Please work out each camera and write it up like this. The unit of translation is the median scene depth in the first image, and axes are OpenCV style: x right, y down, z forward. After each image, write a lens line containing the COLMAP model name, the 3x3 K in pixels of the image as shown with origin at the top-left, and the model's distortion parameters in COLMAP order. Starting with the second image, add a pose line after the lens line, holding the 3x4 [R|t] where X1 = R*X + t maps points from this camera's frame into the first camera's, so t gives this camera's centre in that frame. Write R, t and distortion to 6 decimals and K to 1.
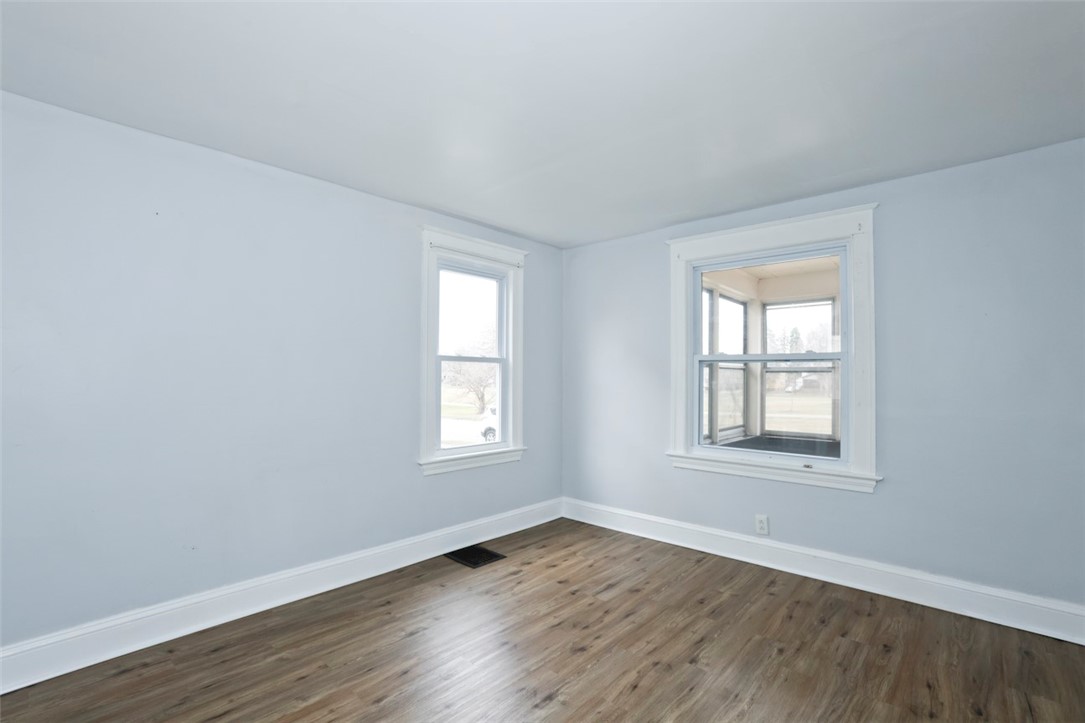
lens RADIAL K [[496.6, 0, 542.5], [0, 496.6, 361.5], [0, 0, 1]] dist [-0.072740, 0.028497]
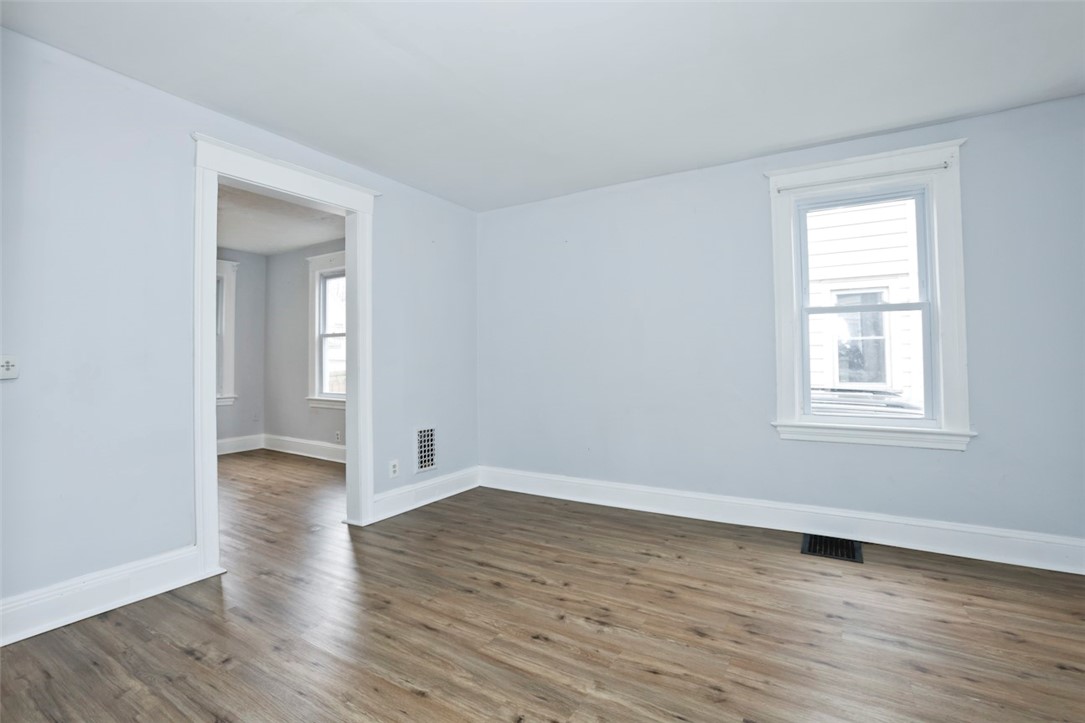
lens RADIAL K [[498.8, 0, 525.4], [0, 498.8, 337.5], [0, 0, 1]] dist [-0.060057, 0.020319]
pose [[0.177975, -0.047553, -0.982885, 0.569385], [0.035641, 0.998488, -0.041854, 0.059920], [0.983389, -0.027582, 0.179401, 0.352307]]
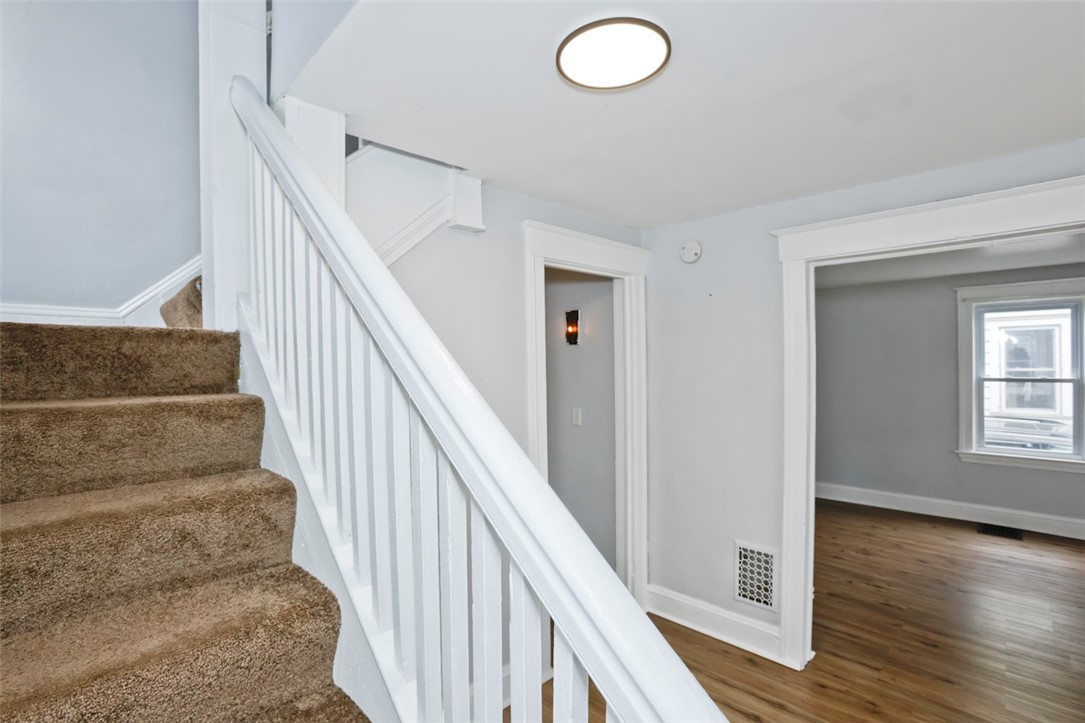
lens RADIAL K [[482.0, 0, 542.5], [0, 482.0, 361.5], [0, 0, 1]] dist [-0.067783, 0.023562]
pose [[-0.038485, -0.005672, -0.999243, 1.116330], [0.040889, 0.999137, -0.007246, -0.097461], [0.998422, -0.041136, -0.038219, -0.154314]]
